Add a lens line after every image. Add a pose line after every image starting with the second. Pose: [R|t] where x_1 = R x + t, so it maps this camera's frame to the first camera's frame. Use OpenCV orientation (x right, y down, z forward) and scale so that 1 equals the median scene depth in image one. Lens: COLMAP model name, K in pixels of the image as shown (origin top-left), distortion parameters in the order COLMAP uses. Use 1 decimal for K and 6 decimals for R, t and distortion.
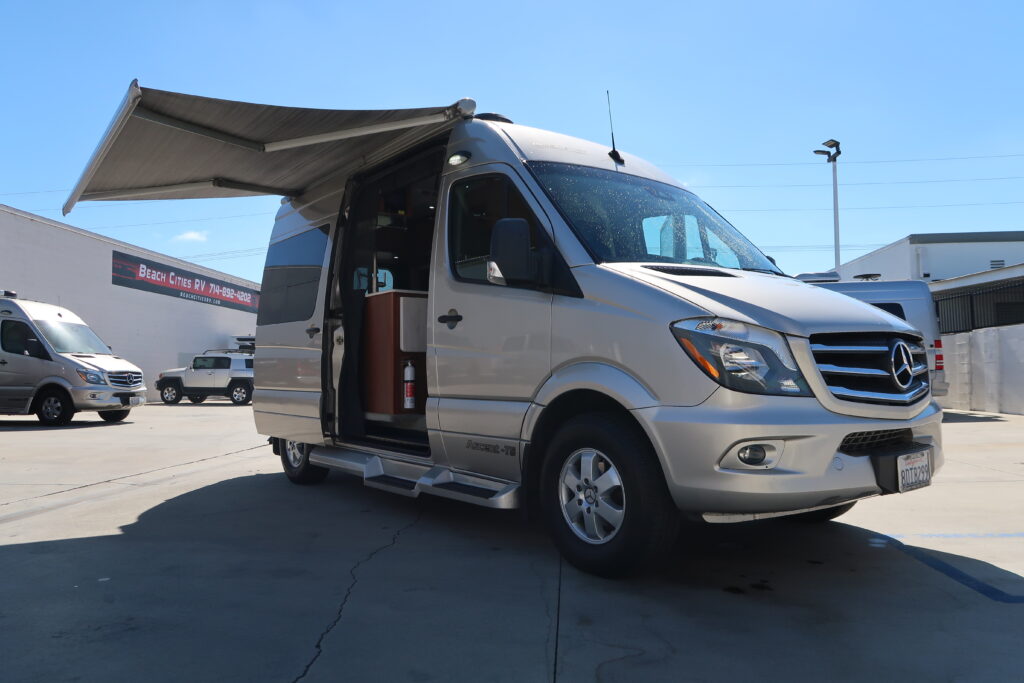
lens RADIAL K [[750.4, 0, 513.2], [0, 750.4, 367.8], [0, 0, 1]] dist [-0.007214, 0.002909]
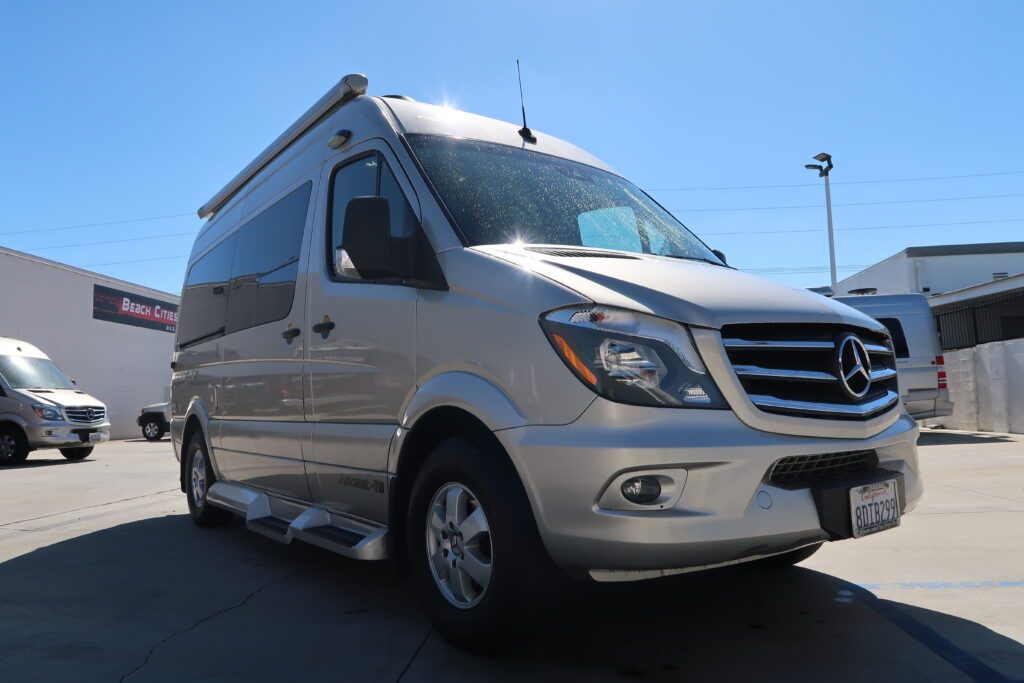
lens RADIAL K [[750.4, 0, 513.2], [0, 750.4, 367.8], [0, 0, 1]] dist [-0.007214, 0.002909]
pose [[0.999761, -0.018519, -0.011658, 0.160804], [0.018026, 0.998994, -0.041066, 0.019974], [0.012407, 0.040846, 0.999088, 0.209750]]
